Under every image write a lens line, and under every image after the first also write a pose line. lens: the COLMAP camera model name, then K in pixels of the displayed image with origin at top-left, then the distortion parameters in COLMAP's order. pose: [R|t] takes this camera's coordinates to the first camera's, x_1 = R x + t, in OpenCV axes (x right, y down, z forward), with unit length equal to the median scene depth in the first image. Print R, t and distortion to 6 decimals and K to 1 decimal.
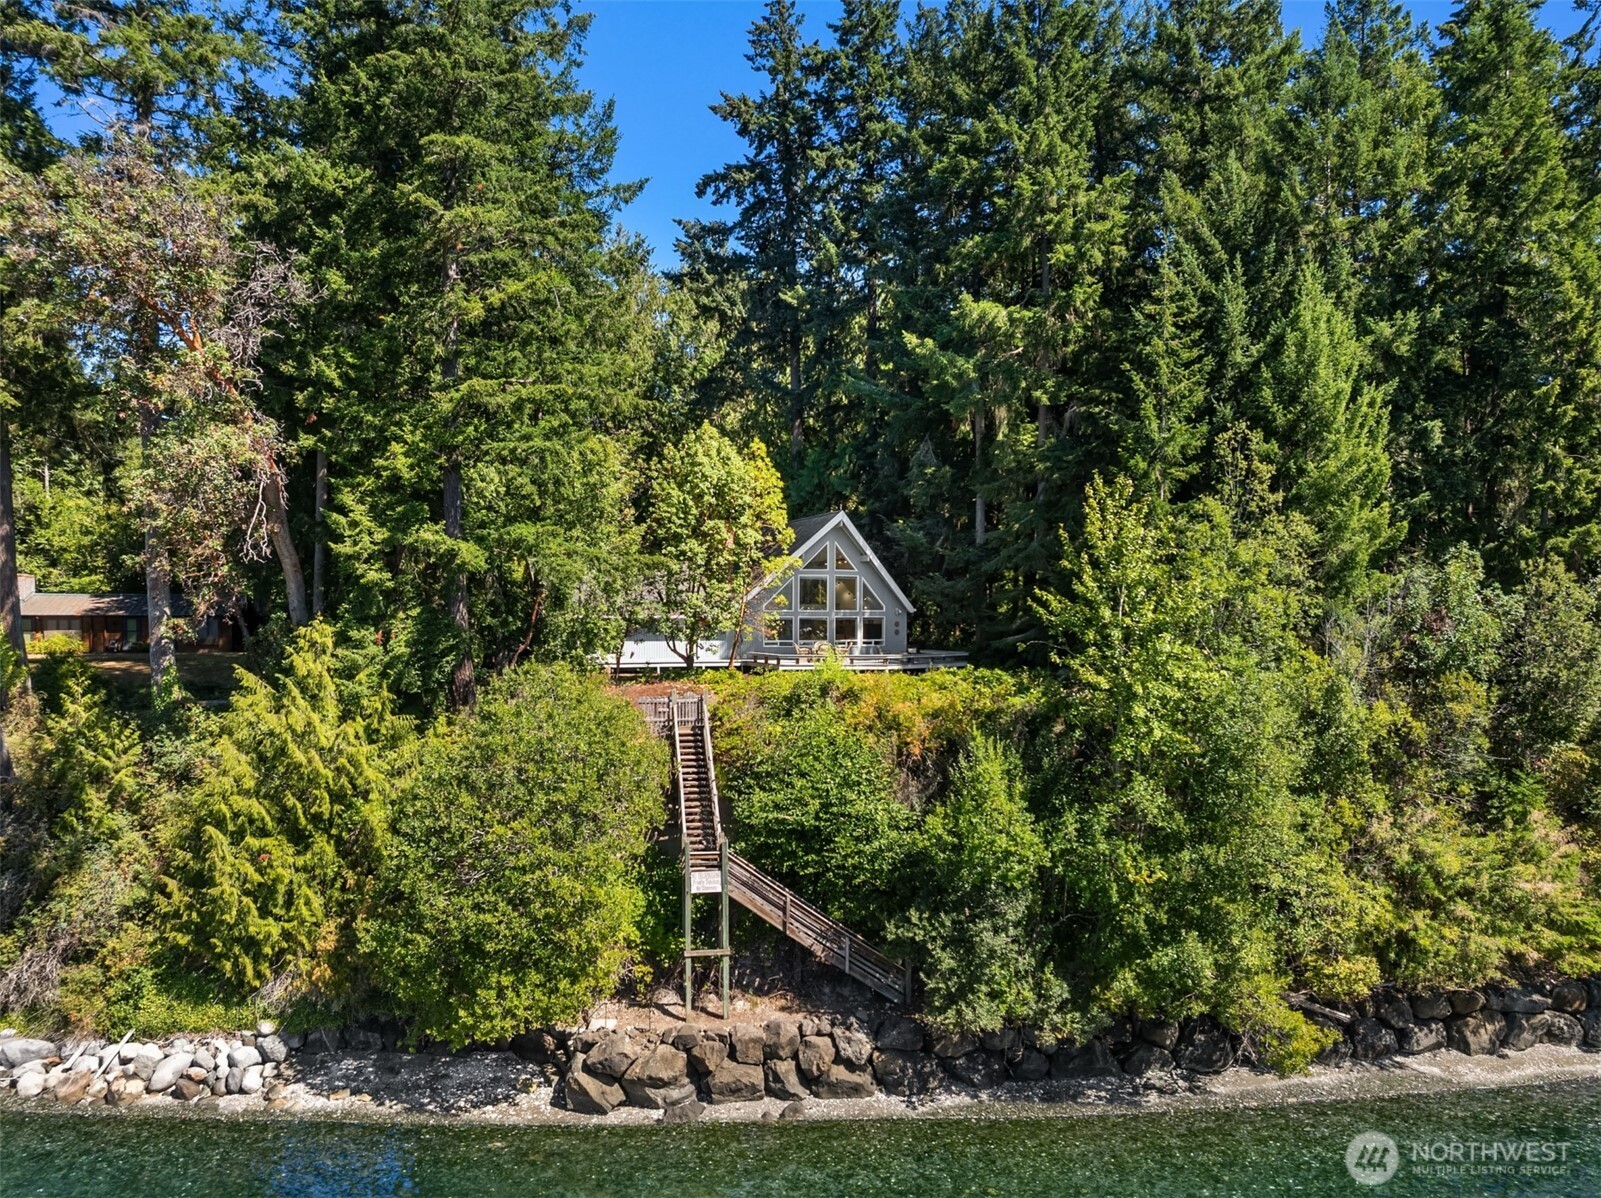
lens RADIAL K [[1140.1, 0, 798.0], [0, 1140.1, 649.8], [0, 0, 1]] dist [-0.035196, 0.002149]
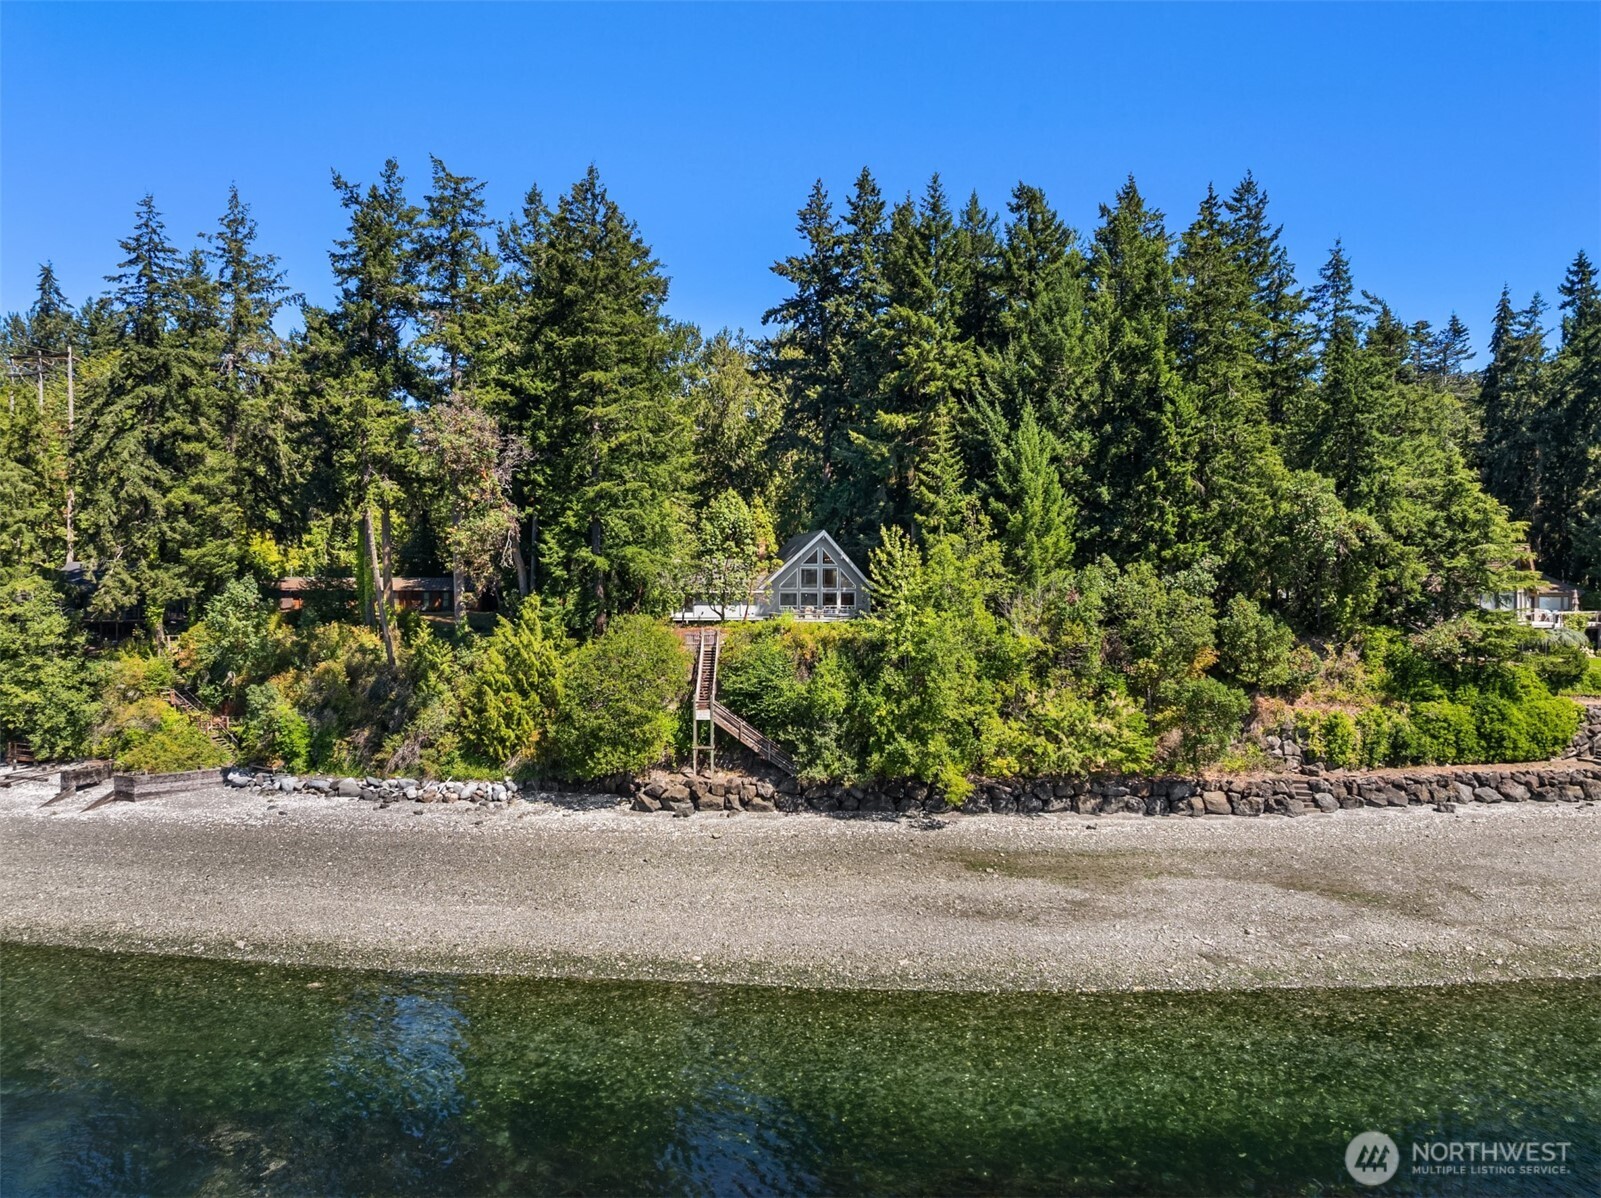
lens RADIAL K [[1114.7, 0, 800.5], [0, 1114.7, 599.0], [0, 0, 1]] dist [0.000440, 0.000329]
pose [[0.987240, 0.002837, -0.159217, 0.422531], [-0.005870, 0.999810, -0.018581, 0.020712], [0.159134, 0.019279, 0.987069, -1.029168]]
